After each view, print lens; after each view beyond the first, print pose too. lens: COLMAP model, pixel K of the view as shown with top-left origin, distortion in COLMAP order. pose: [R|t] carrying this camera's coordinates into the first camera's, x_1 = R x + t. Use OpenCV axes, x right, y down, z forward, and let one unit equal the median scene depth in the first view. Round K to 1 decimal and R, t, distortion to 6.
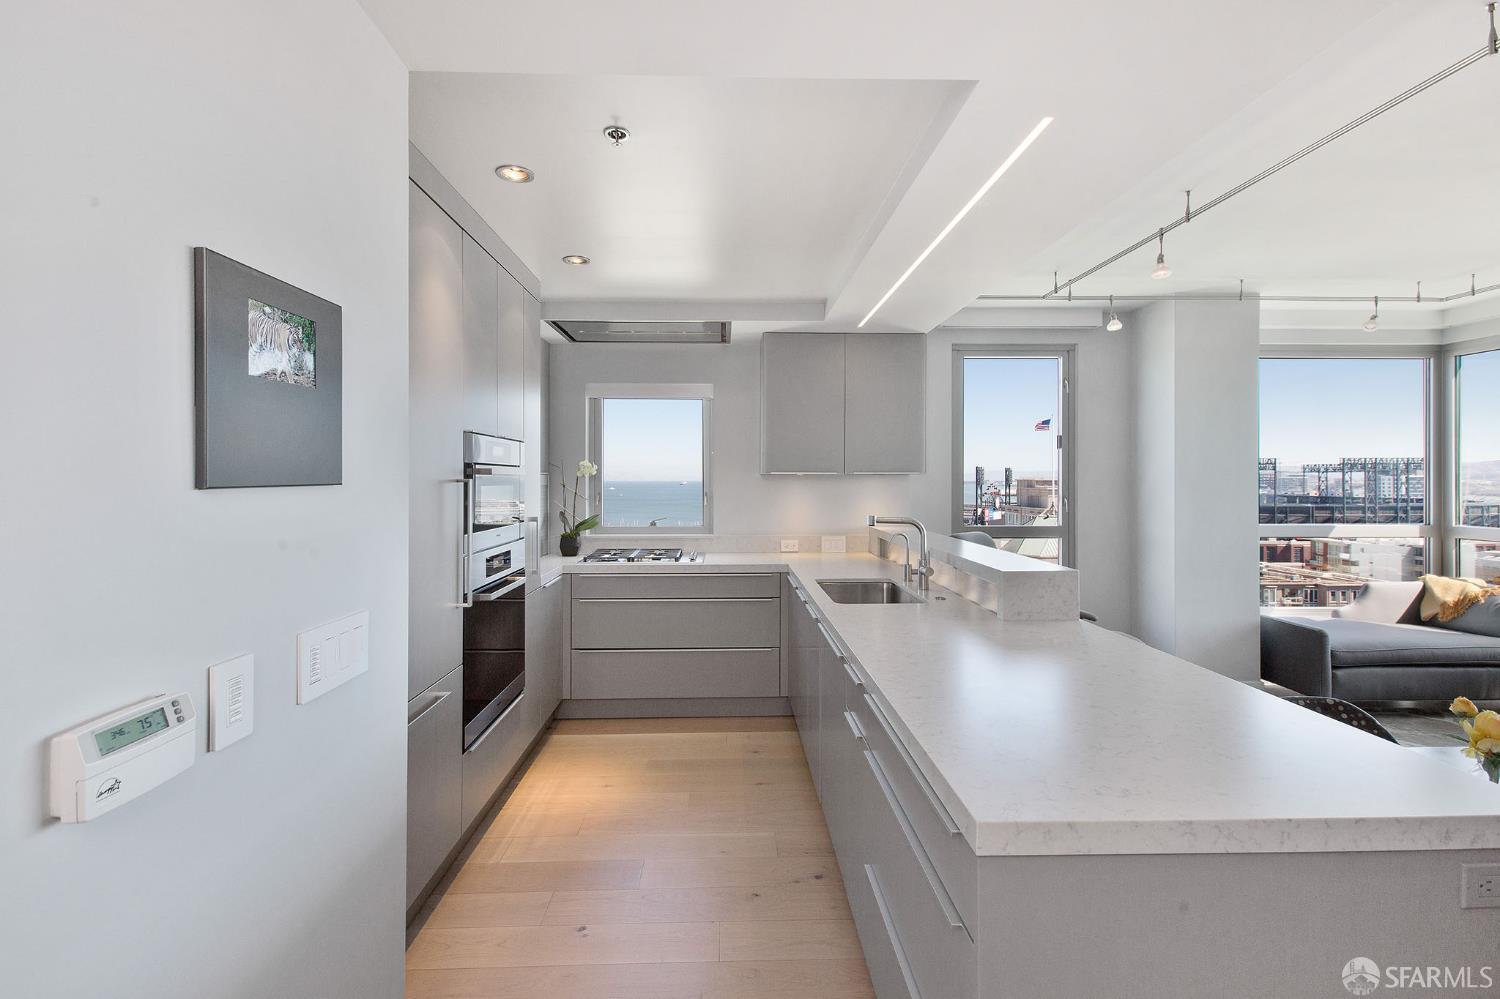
lens RADIAL K [[697.3, 0, 737.4], [0, 697.3, 476.8], [0, 0, 1]] dist [0.001096, 0.002713]
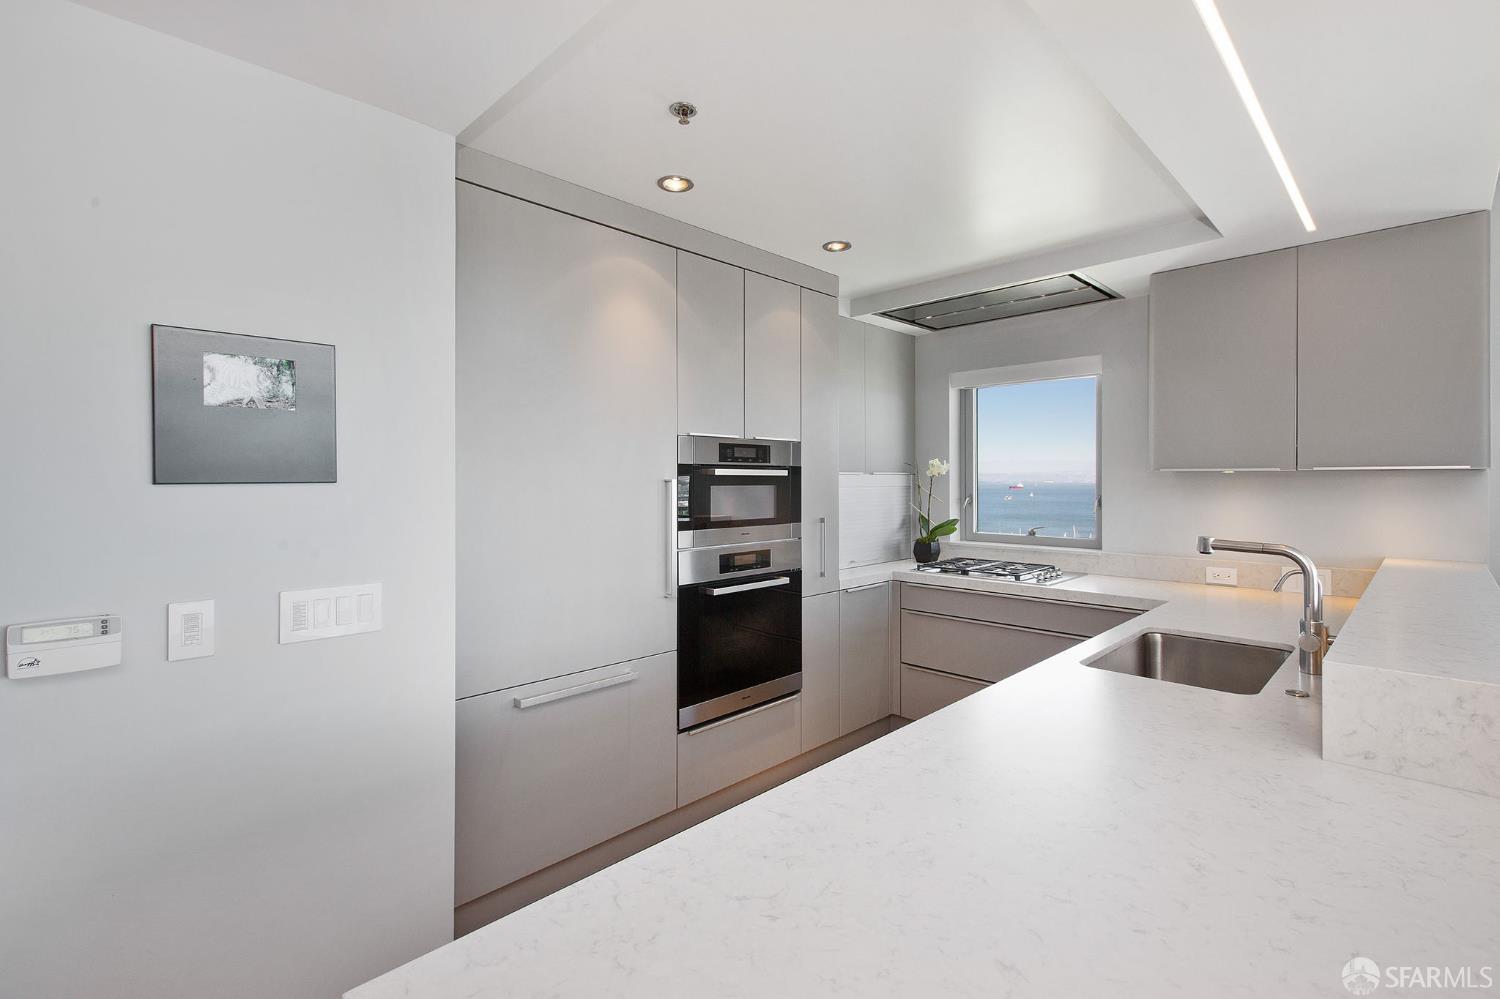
lens RADIAL K [[697.3, 0, 737.4], [0, 697.3, 477.4], [0, 0, 1]] dist [0.001096, 0.002713]
pose [[0.696478, -0.003245, -0.717571, 0.256059], [0.002314, 0.999995, -0.002276, 0.002003], [0.717574, -0.000076, 0.696482, 0.183001]]
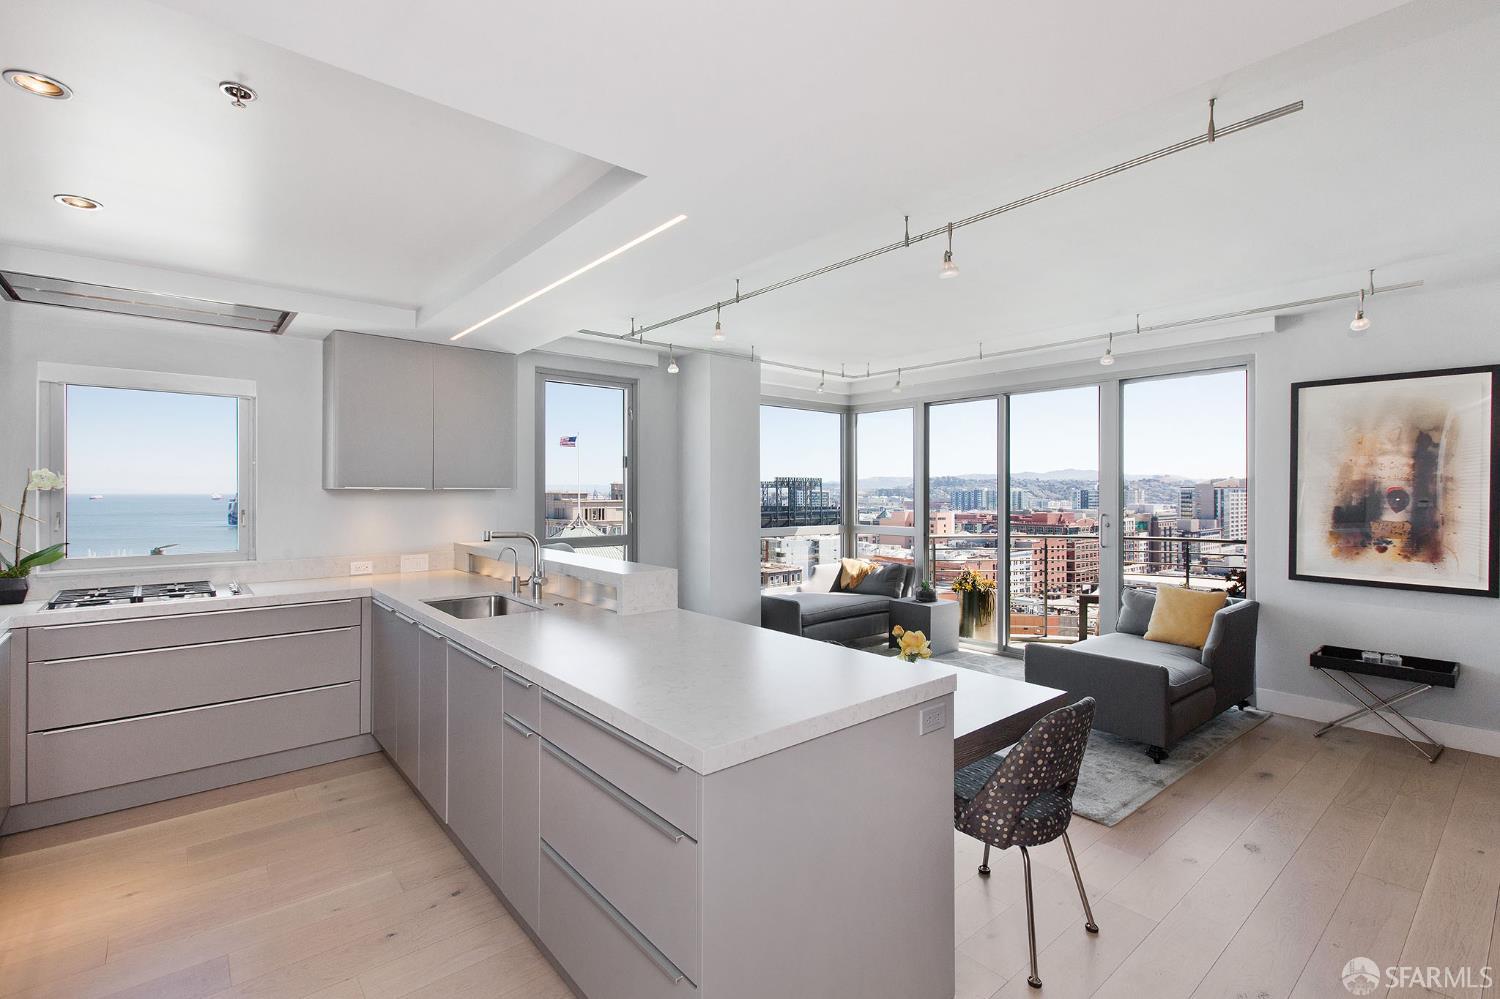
lens RADIAL K [[697.3, 0, 761.3], [0, 697.3, 480.2], [0, 0, 1]] dist [0.001096, 0.002713]
pose [[0.765911, 0.012943, 0.642816, -0.116896], [-0.004338, 0.999879, -0.014965, -0.003966], [-0.642932, 0.008673, 0.765874, -0.031888]]
